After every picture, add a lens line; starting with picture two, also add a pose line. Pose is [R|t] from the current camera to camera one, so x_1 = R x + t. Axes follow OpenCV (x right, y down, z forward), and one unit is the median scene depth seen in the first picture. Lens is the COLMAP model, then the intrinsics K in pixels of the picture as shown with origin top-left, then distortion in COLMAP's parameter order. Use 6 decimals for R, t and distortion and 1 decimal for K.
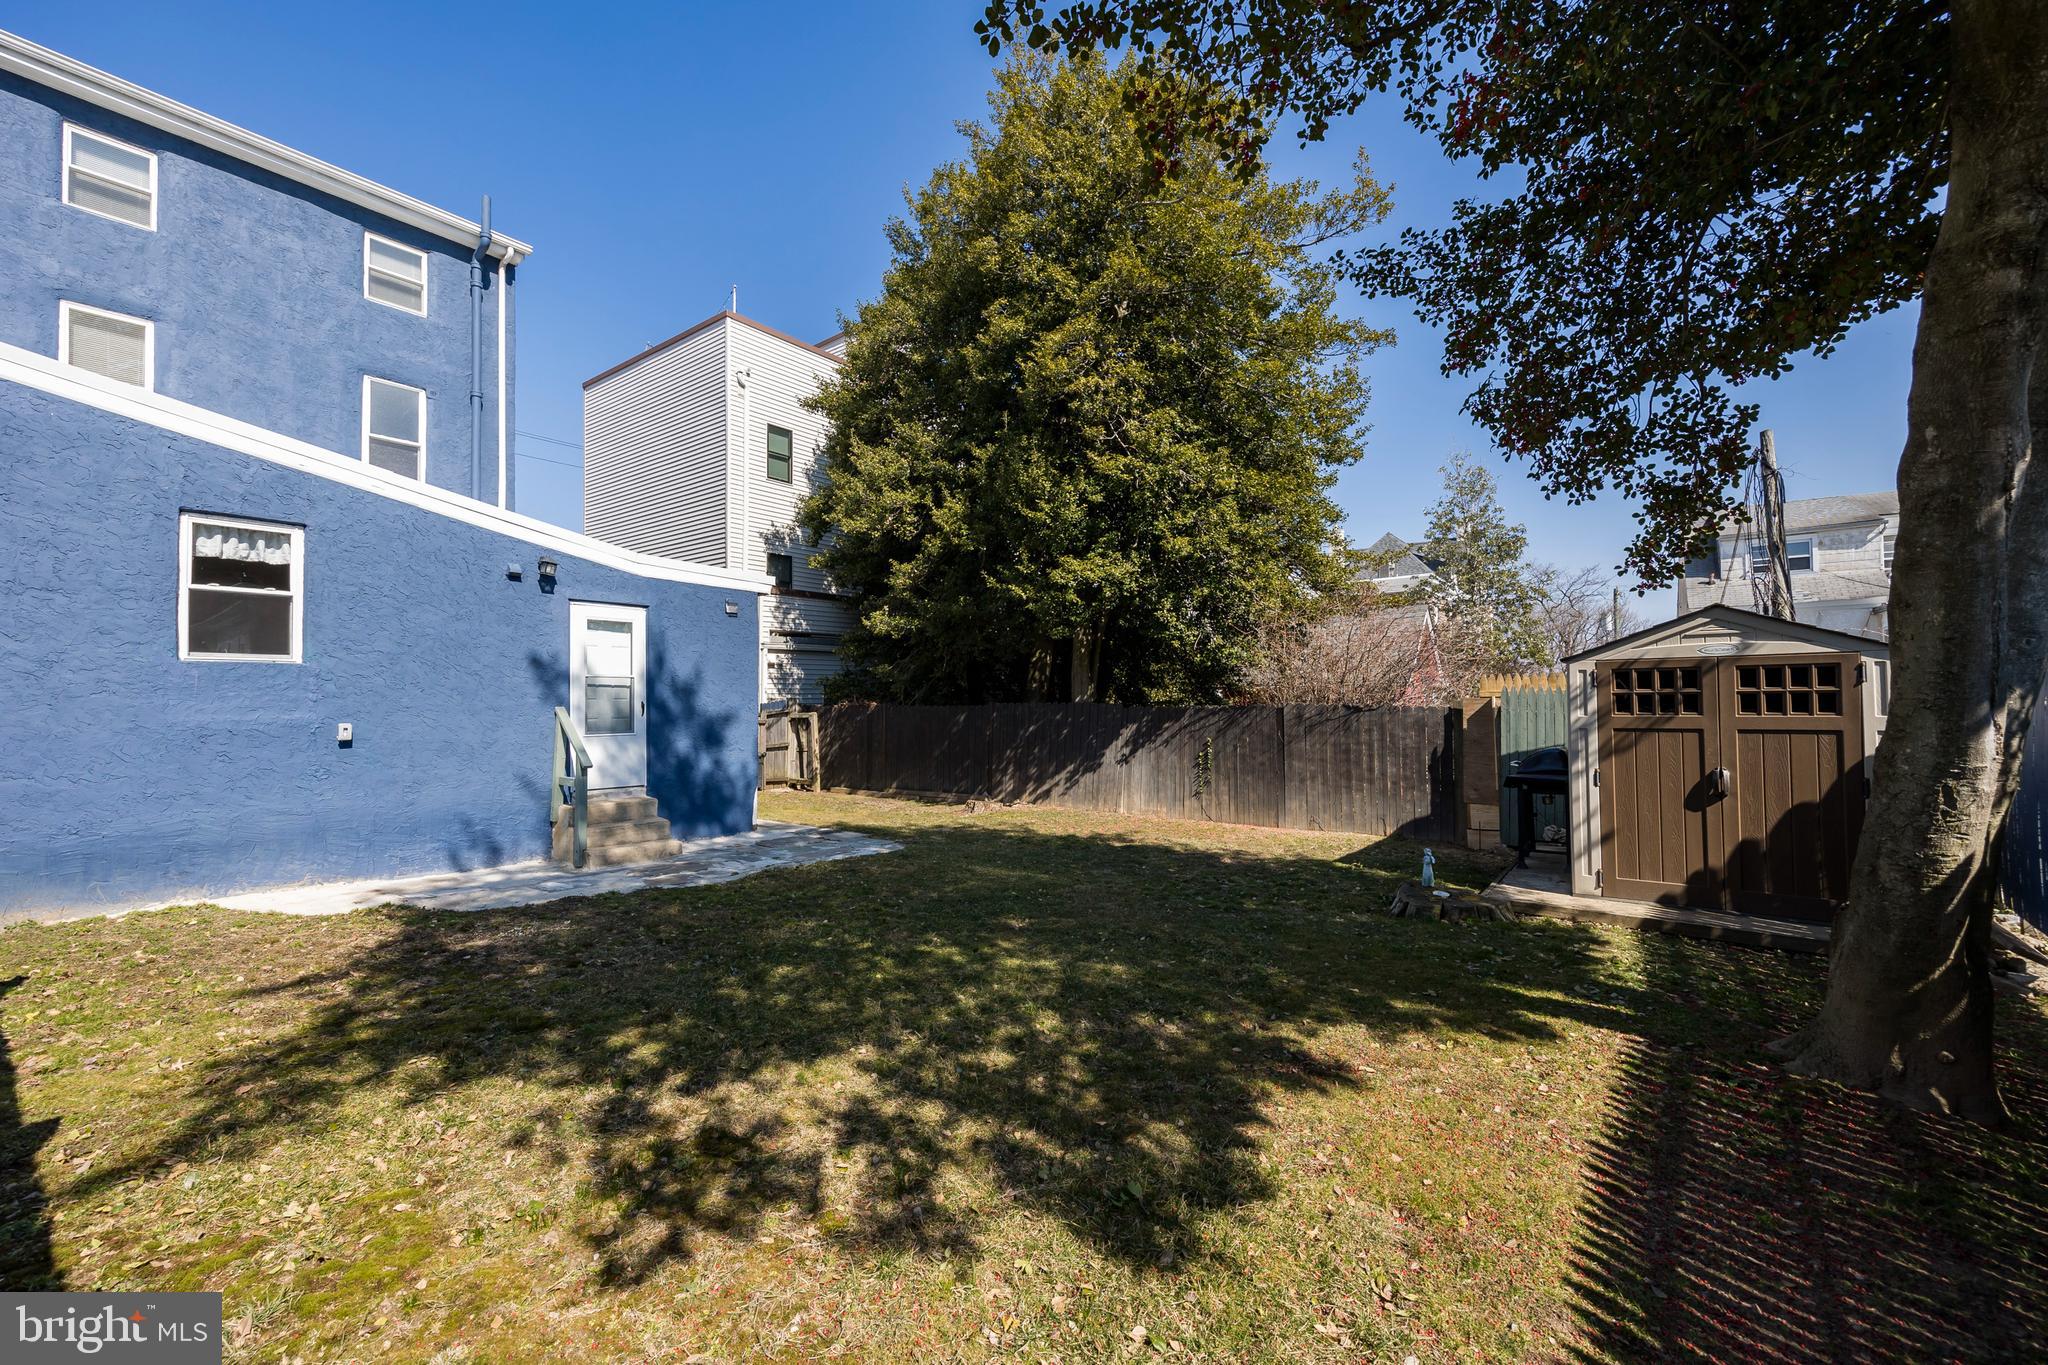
lens RADIAL K [[823.0, 0, 1025.8], [0, 823.0, 687.5], [0, 0, 1]] dist [-0.001953, -0.001155]
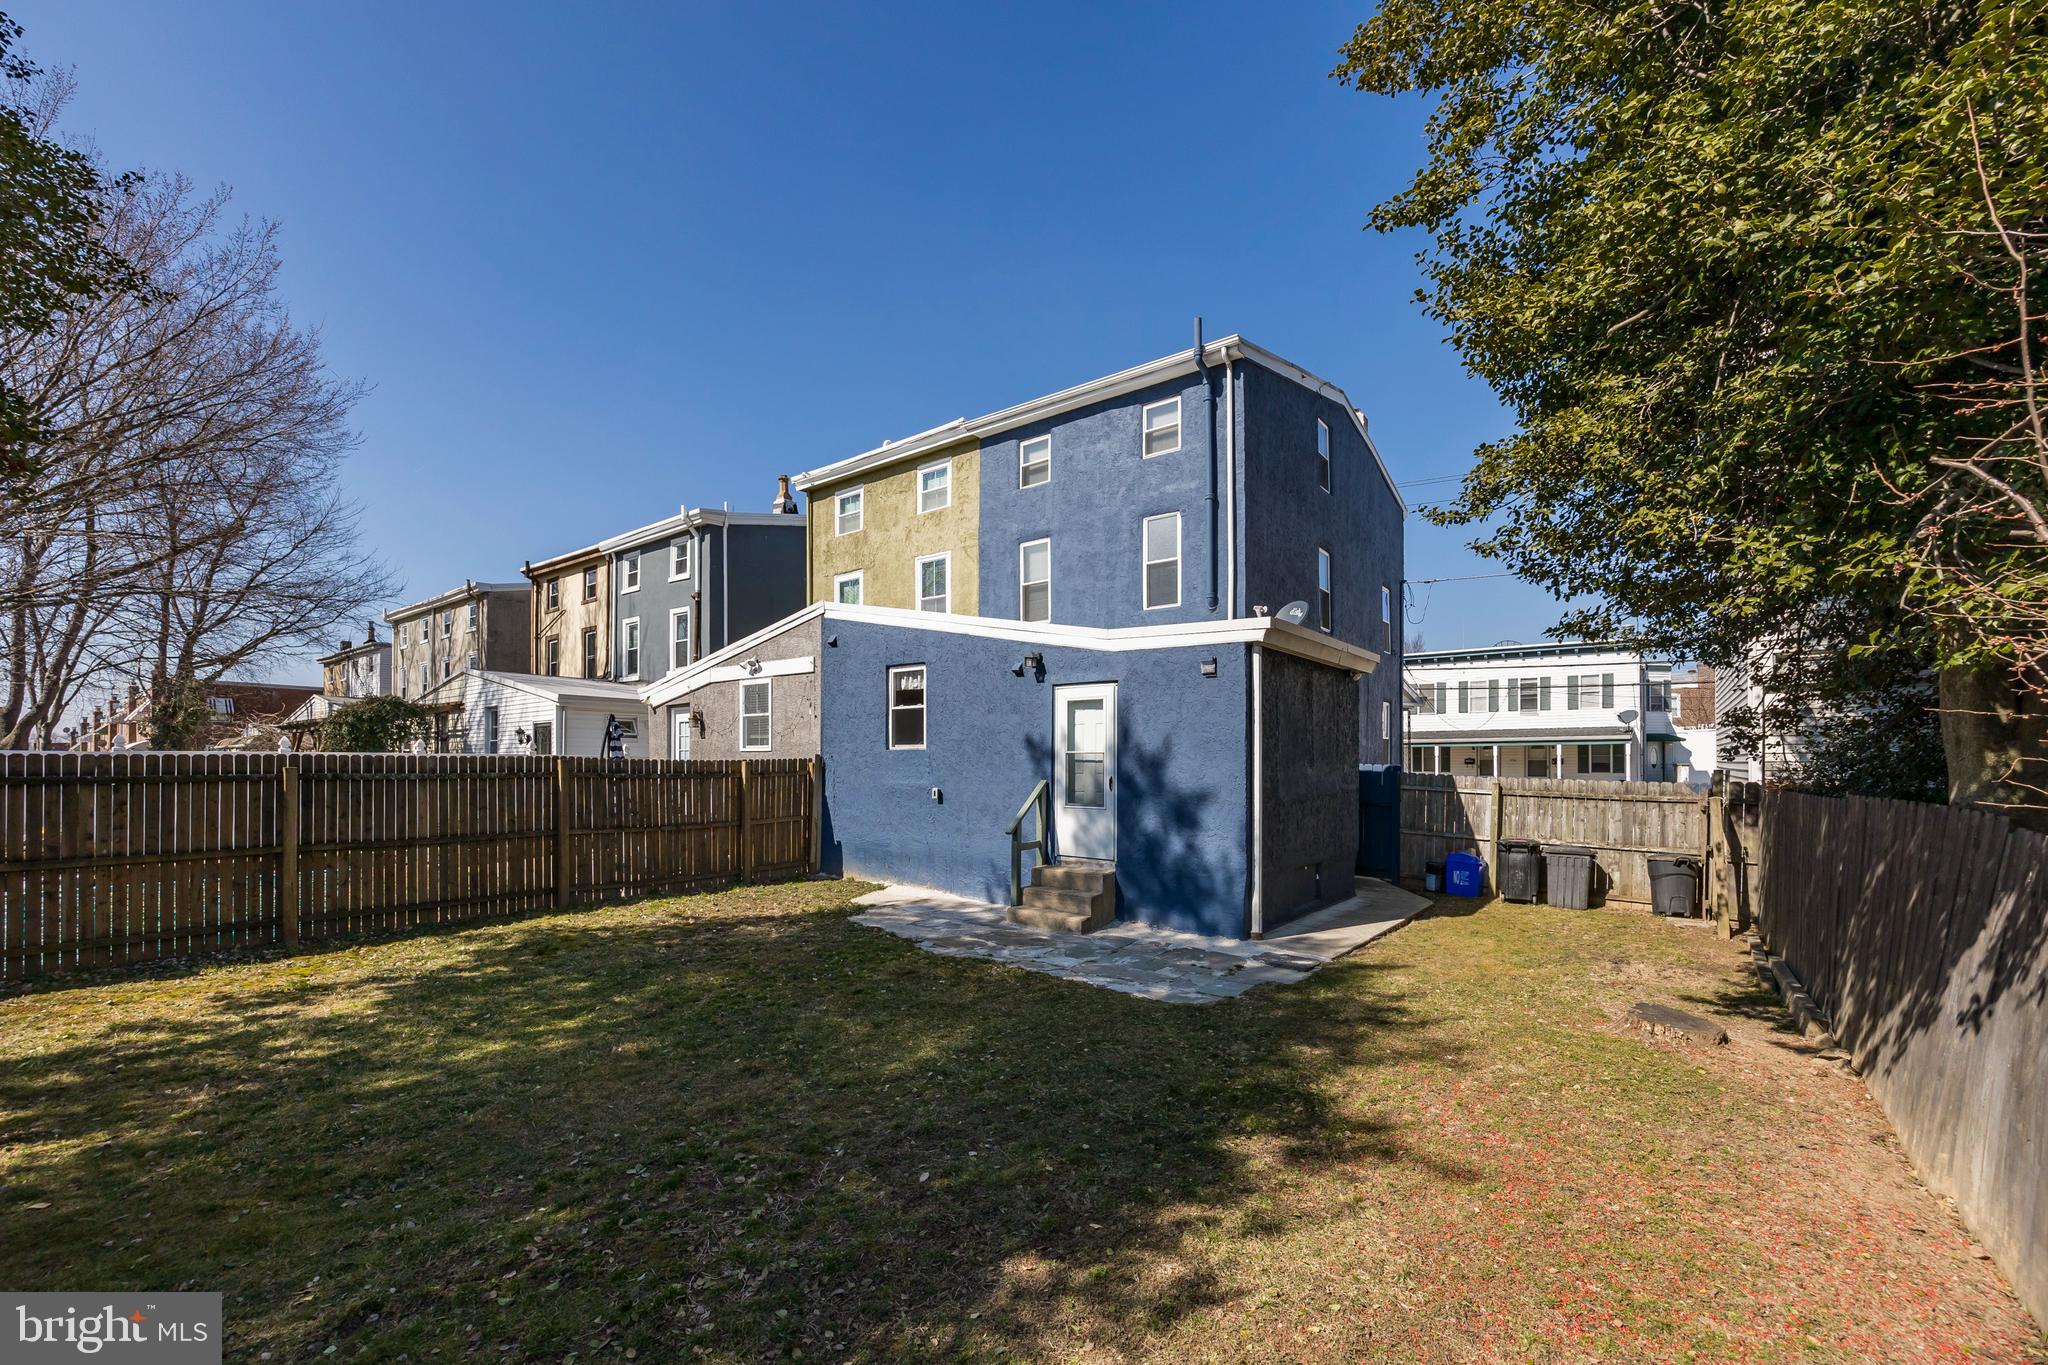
lens RADIAL K [[839.9, 0, 1050.2], [0, 839.9, 749.6], [0, 0, 1]] dist [-0.000885, -0.000260]
pose [[-0.005102, -0.008243, -0.999953, 0.580554], [0.018564, 0.999793, -0.008336, -0.007796], [0.999815, -0.018606, -0.004948, 0.961430]]
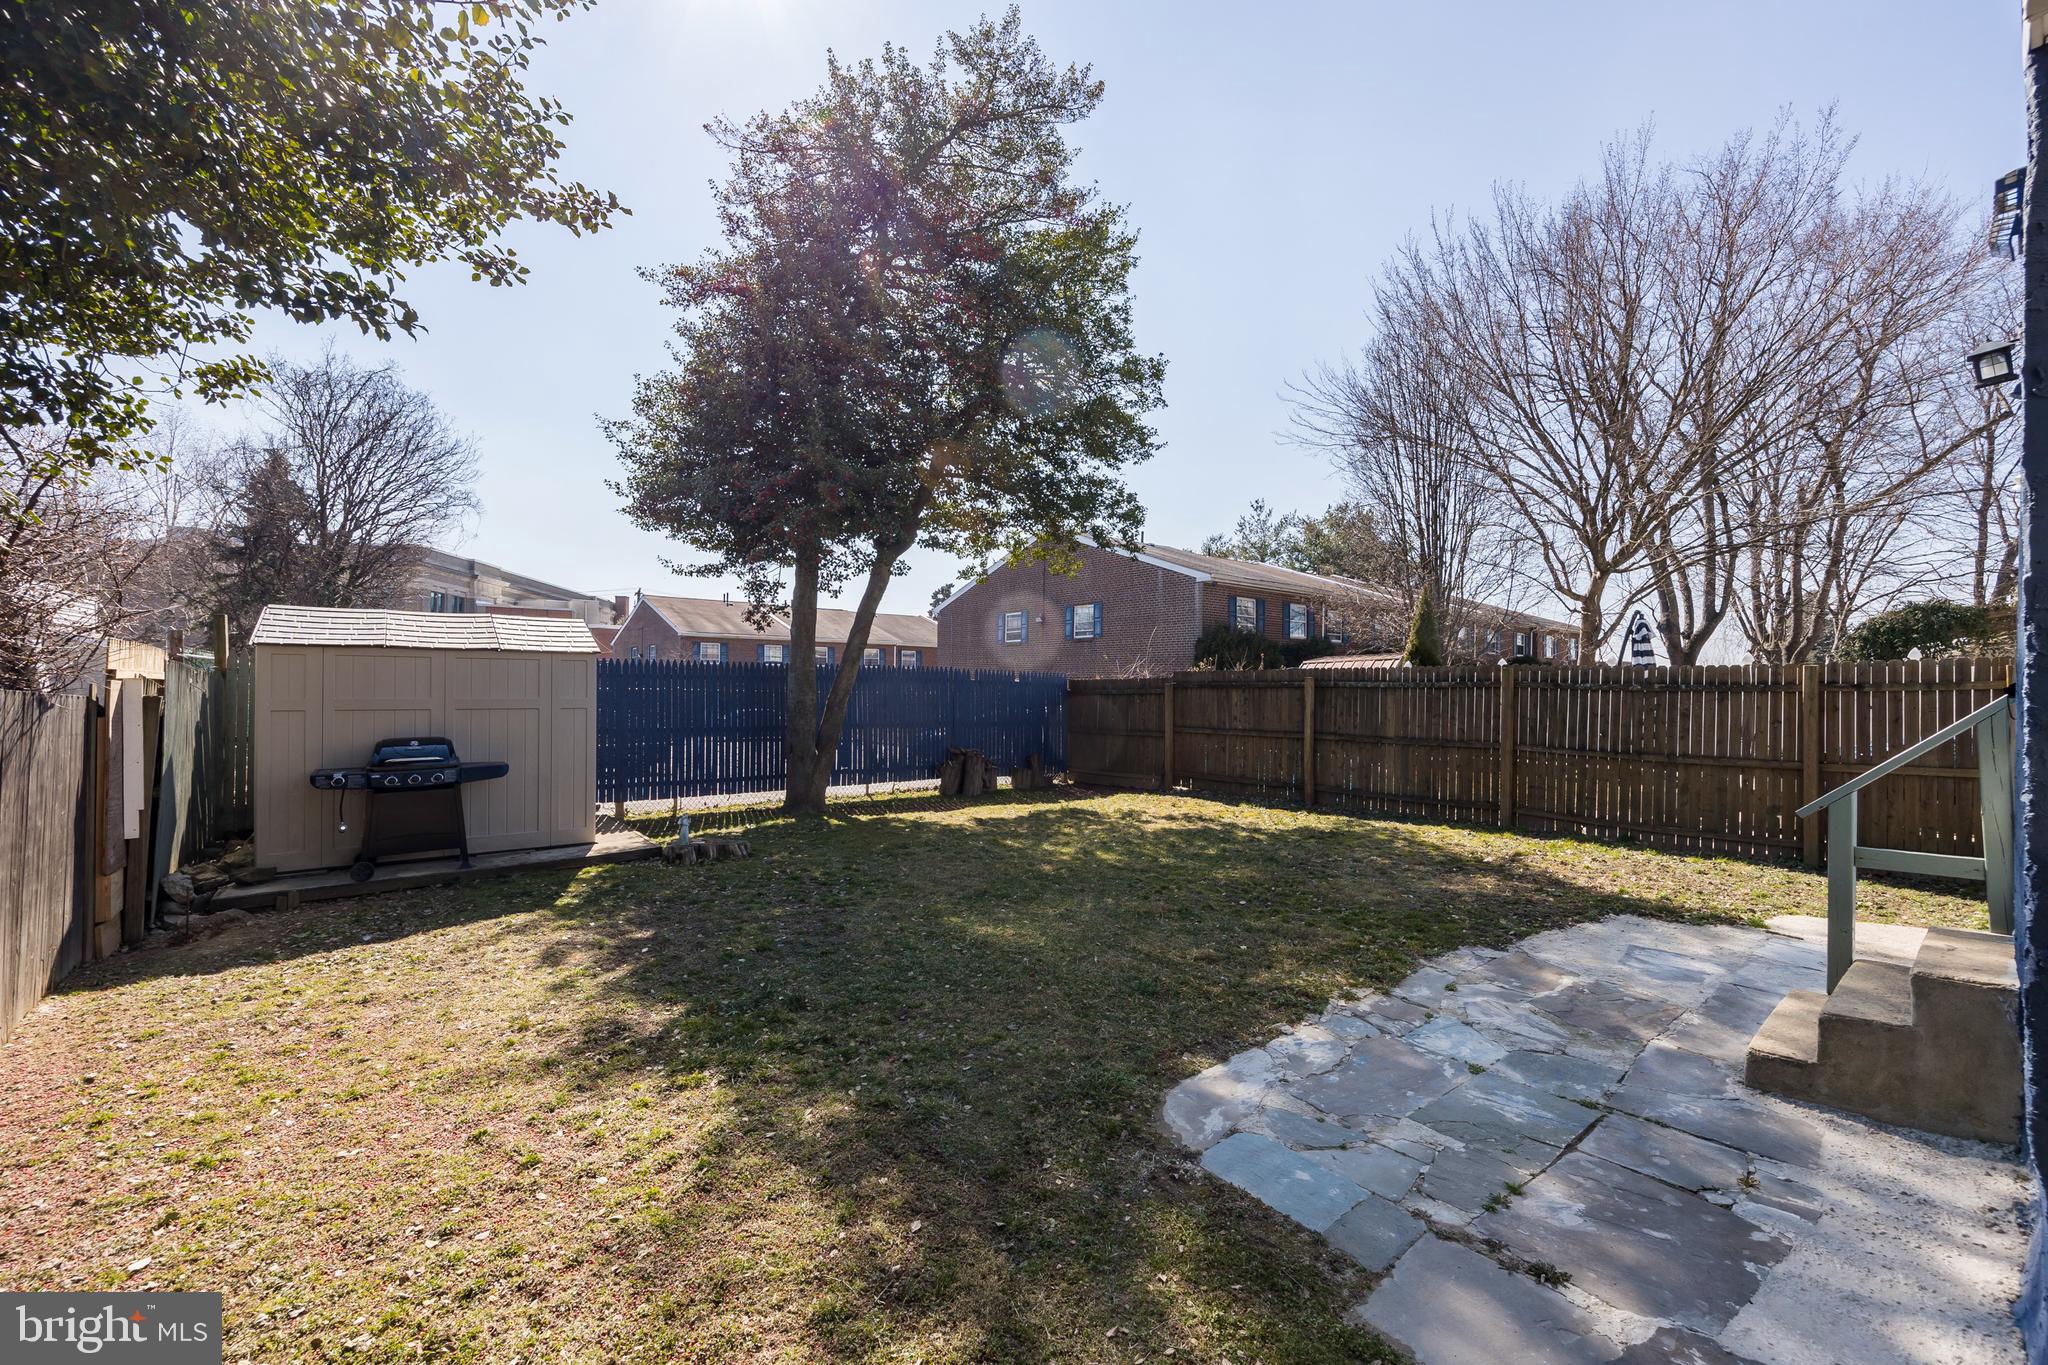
lens RADIAL K [[819.3, 0, 1026.7], [0, 819.3, 680.0], [0, 0, 1]] dist [-0.002404, -0.000410]
pose [[-0.965466, 0.005671, 0.260466, -0.189985], [0.000083, 0.999770, -0.021462, 0.018403], [-0.260528, -0.020699, -0.965244, 1.461732]]
